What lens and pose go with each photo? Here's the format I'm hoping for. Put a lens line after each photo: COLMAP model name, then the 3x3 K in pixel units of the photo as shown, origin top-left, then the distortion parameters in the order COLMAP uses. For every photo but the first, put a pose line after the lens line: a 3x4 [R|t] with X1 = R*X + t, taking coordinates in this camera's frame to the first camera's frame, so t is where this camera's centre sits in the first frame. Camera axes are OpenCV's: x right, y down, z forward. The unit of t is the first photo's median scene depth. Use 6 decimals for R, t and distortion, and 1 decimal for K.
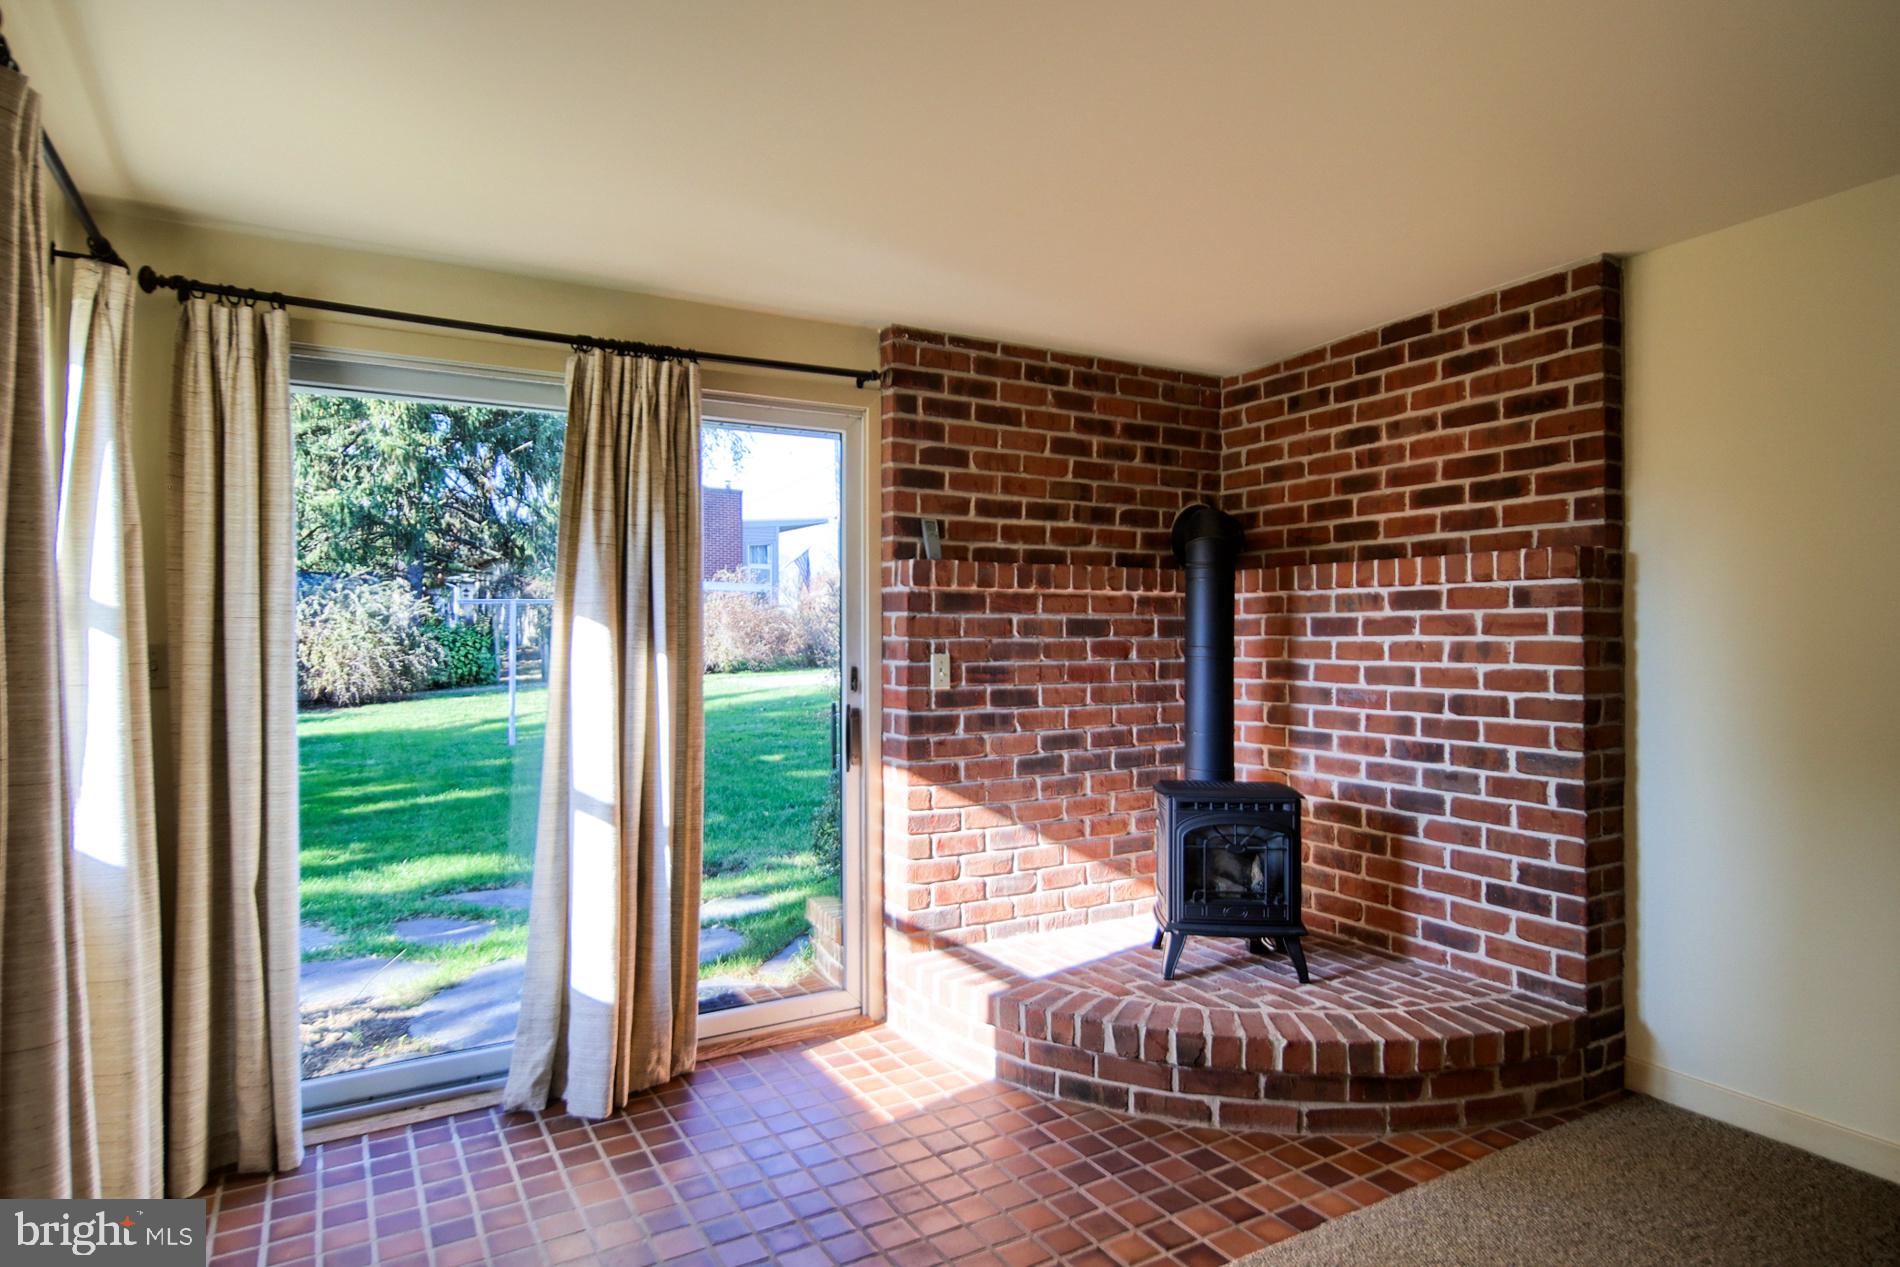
lens RADIAL K [[1062.8, 0, 952.0], [0, 1062.8, 622.3], [0, 0, 1]] dist [-0.003467, 0.004429]
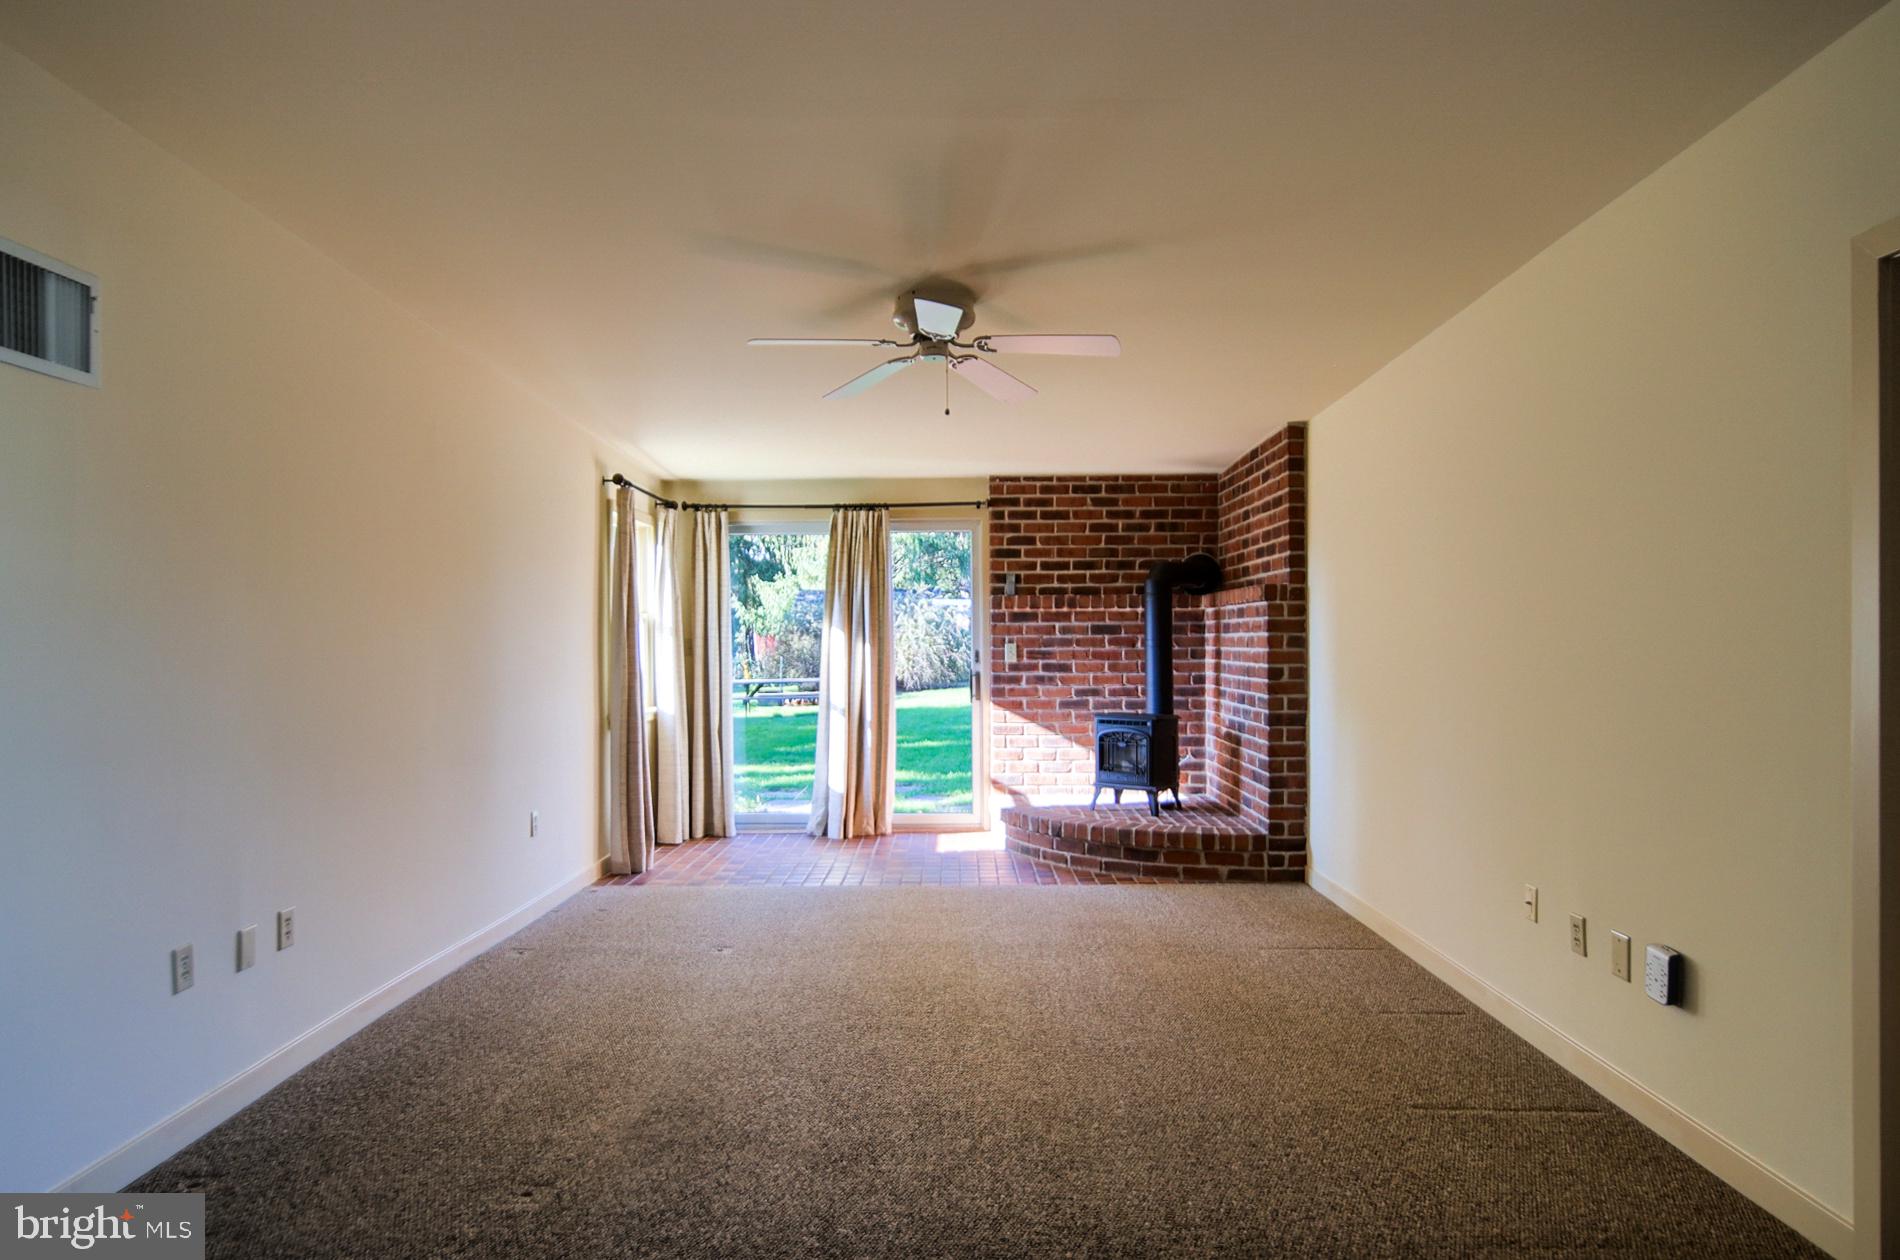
lens RADIAL K [[1062.8, 0, 952.0], [0, 1062.8, 618.8], [0, 0, 1]] dist [-0.003467, 0.004429]
pose [[0.862791, -0.012245, -0.505412, 0.852929], [0.009707, 0.999924, -0.007655, -0.002062], [0.505467, 0.001698, 0.862844, -0.712208]]
